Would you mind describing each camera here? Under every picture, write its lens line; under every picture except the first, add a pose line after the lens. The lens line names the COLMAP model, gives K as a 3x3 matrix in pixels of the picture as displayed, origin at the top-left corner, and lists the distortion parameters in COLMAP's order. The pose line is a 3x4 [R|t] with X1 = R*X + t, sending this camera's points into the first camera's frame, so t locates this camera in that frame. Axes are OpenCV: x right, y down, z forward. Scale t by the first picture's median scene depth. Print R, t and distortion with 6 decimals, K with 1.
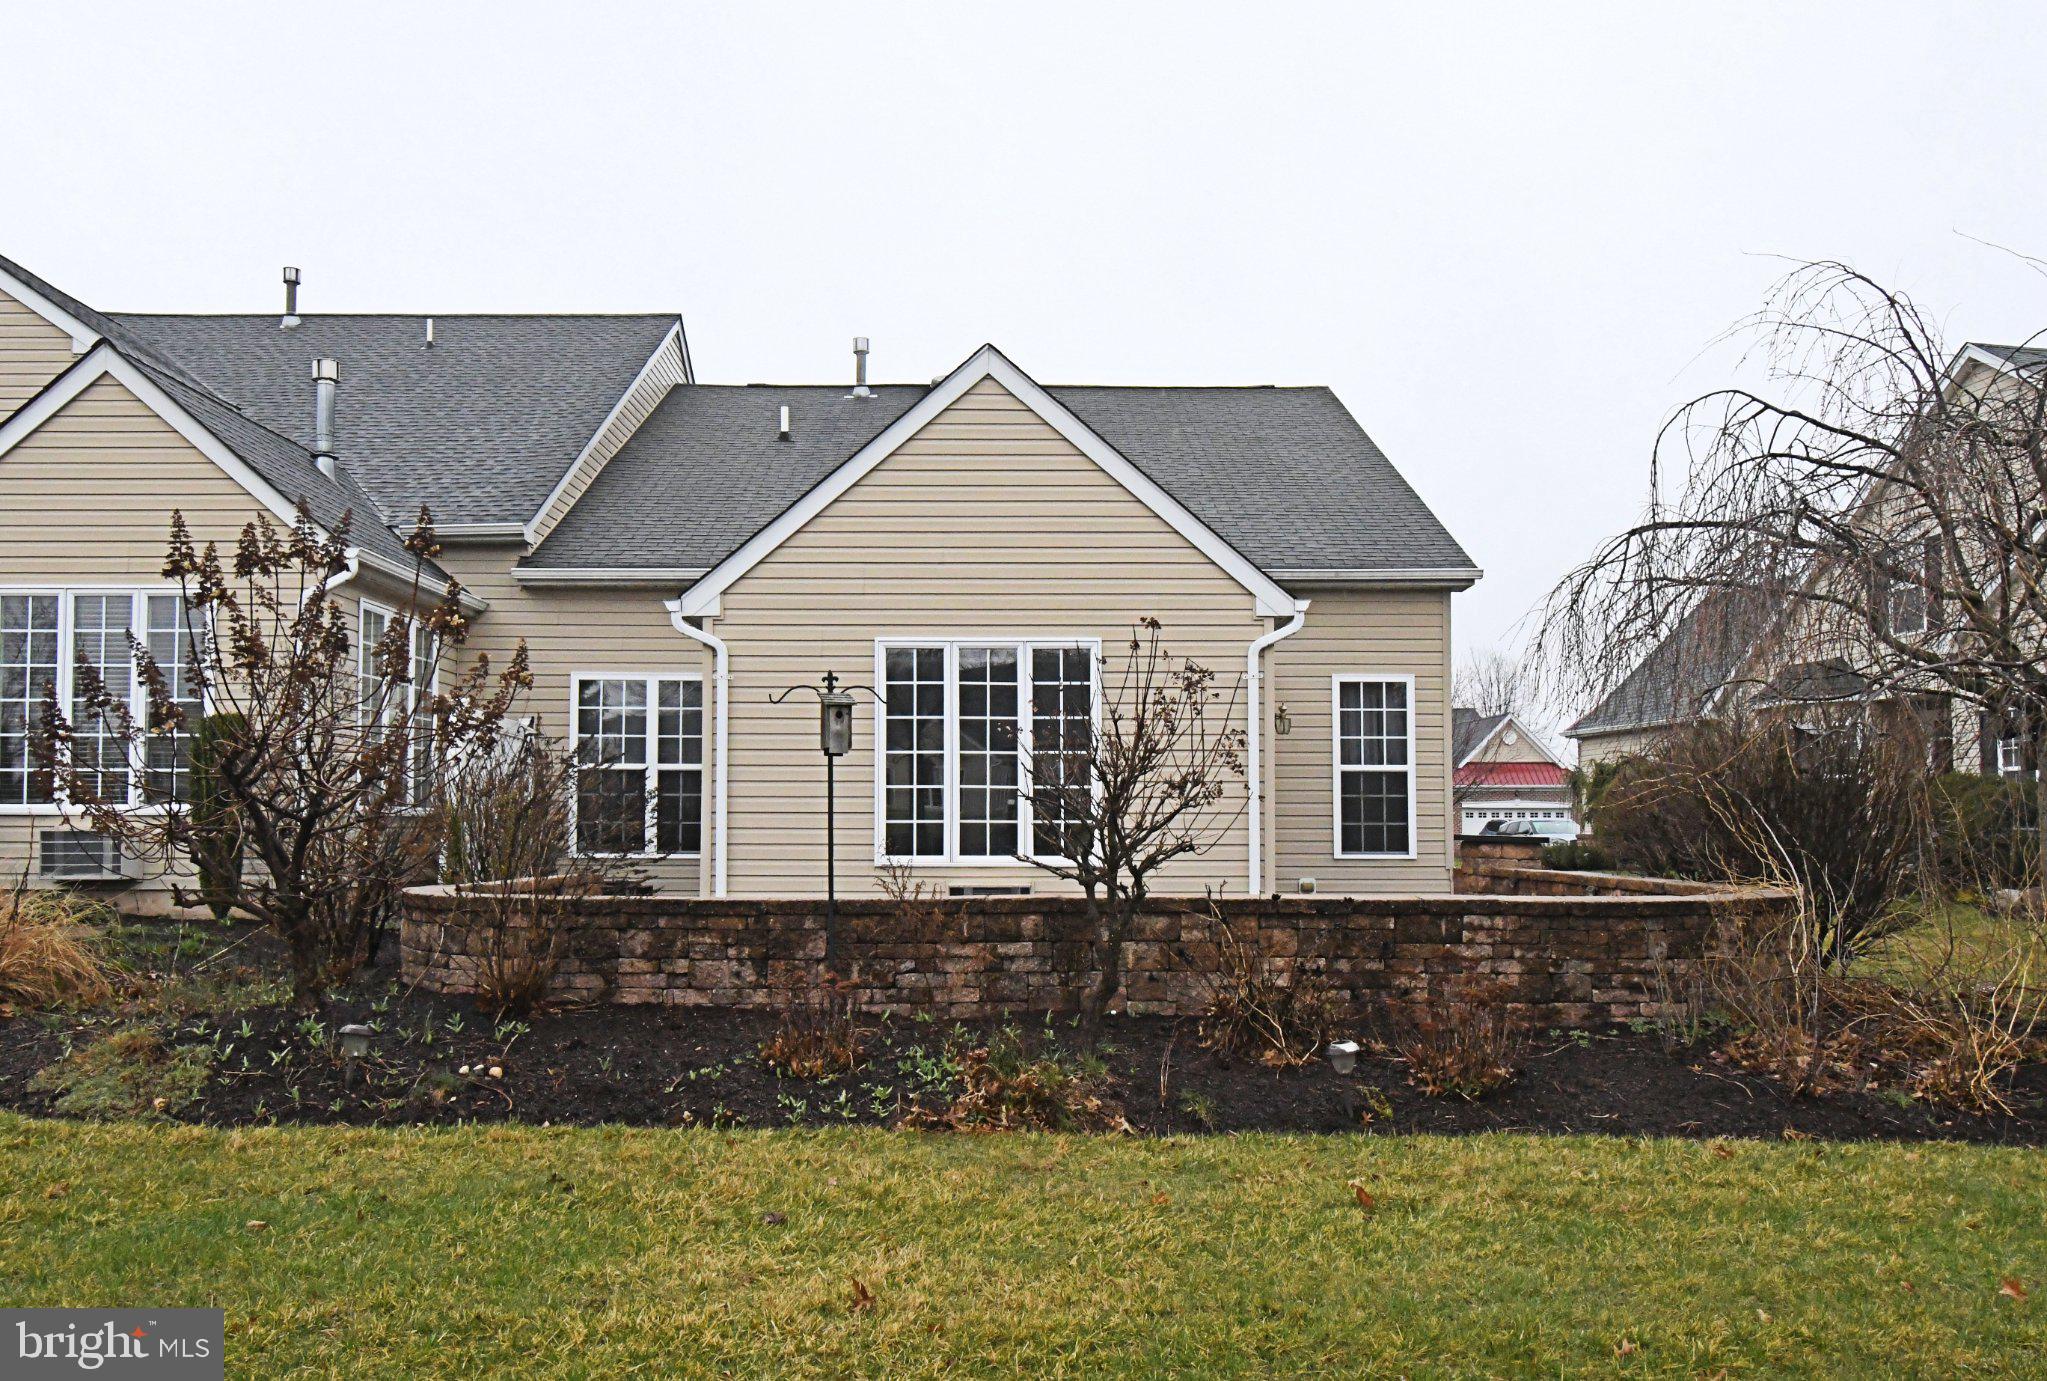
lens RADIAL K [[1534.0, 0, 1024.1], [0, 1534.0, 706.5], [0, 0, 1]] dist [-0.060111, -0.000100]
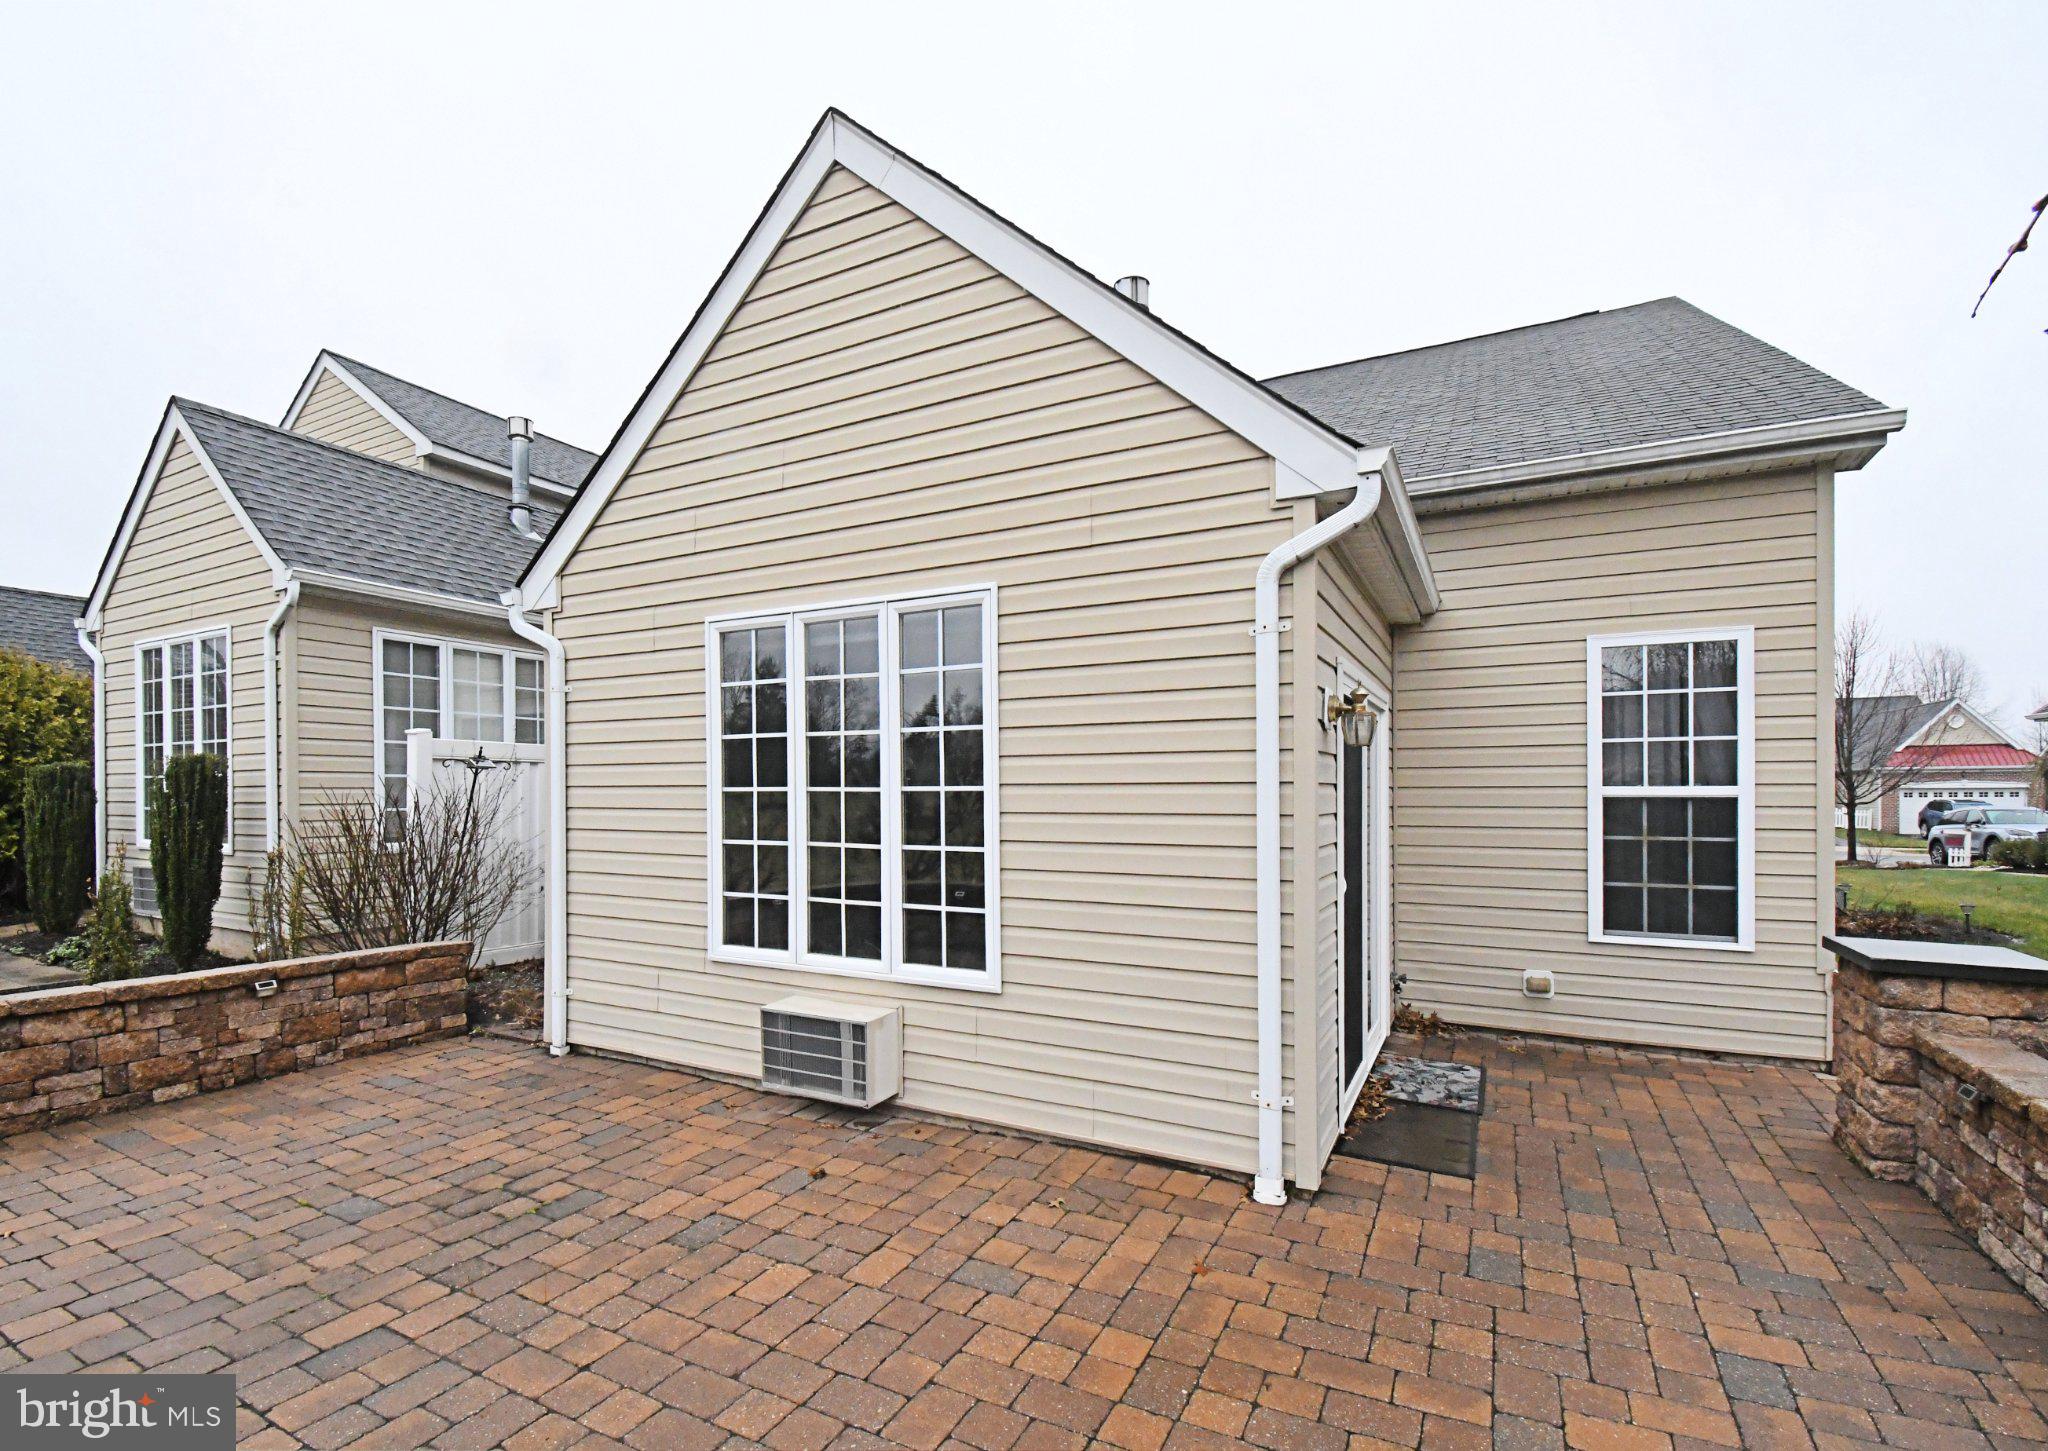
lens RADIAL K [[924.3, 0, 1059.1], [0, 924.3, 785.7], [0, 0, 1]] dist [-0.027761, -0.003366]
pose [[0.888313, -0.004284, -0.459218, 0.182168], [0.037611, 0.997276, 0.063453, 0.006947], [0.457696, -0.073638, 0.886054, 0.583976]]
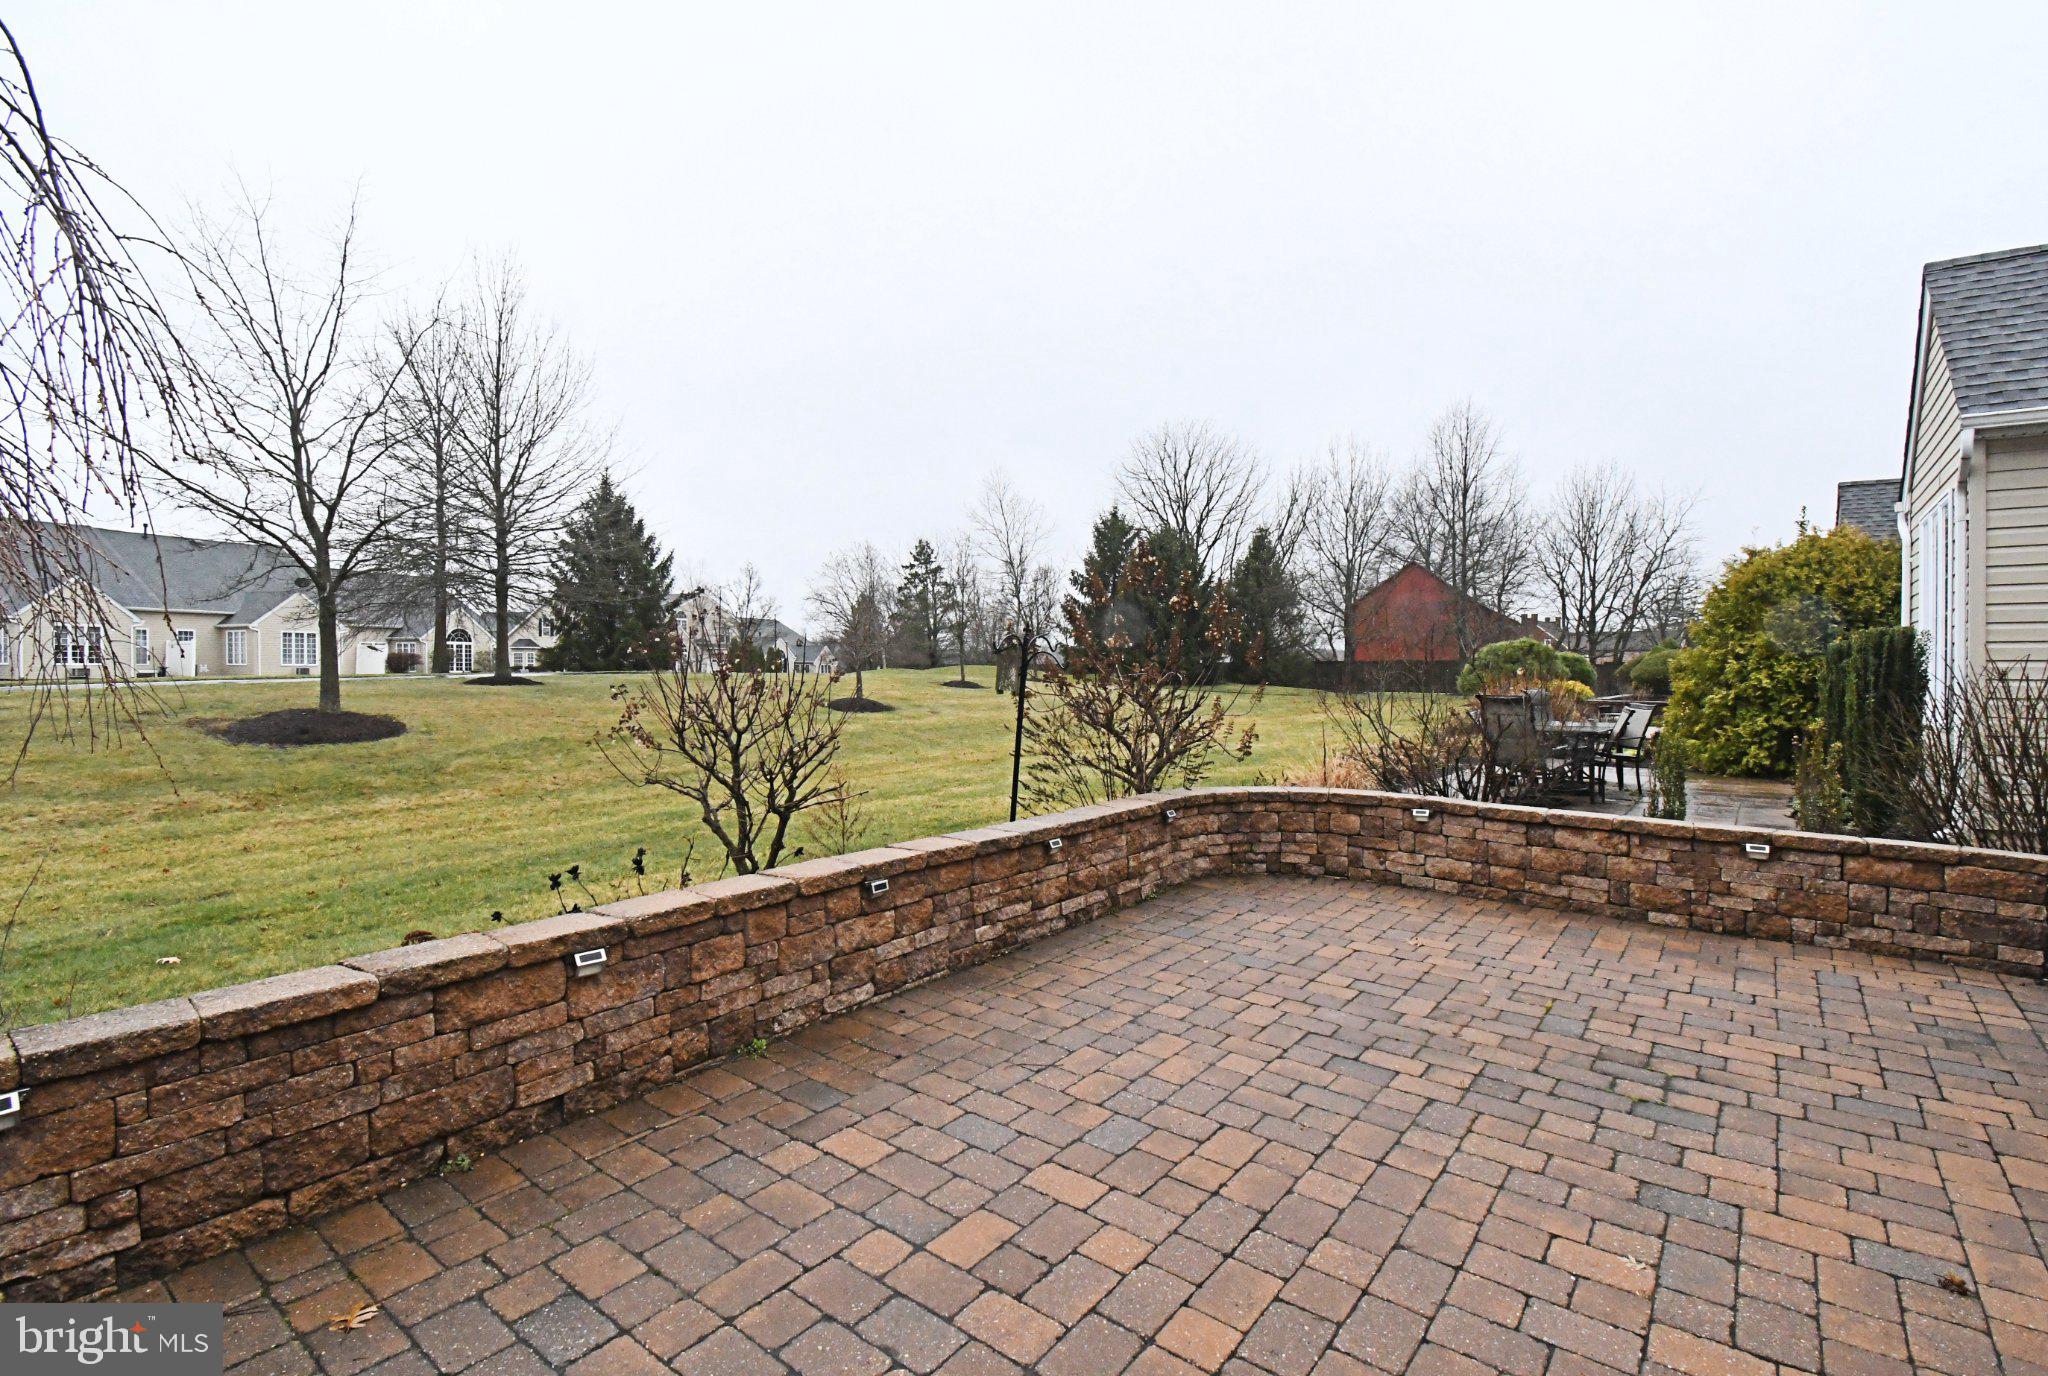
lens RADIAL K [[925.1, 0, 1027.3], [0, 925.1, 673.6], [0, 0, 1]] dist [-0.001566, -0.000251]
pose [[-0.634336, 0.002846, -0.773052, 0.227886], [0.060336, 0.997125, -0.045838, 0.023924], [0.770699, -0.075719, -0.632684, 0.769854]]
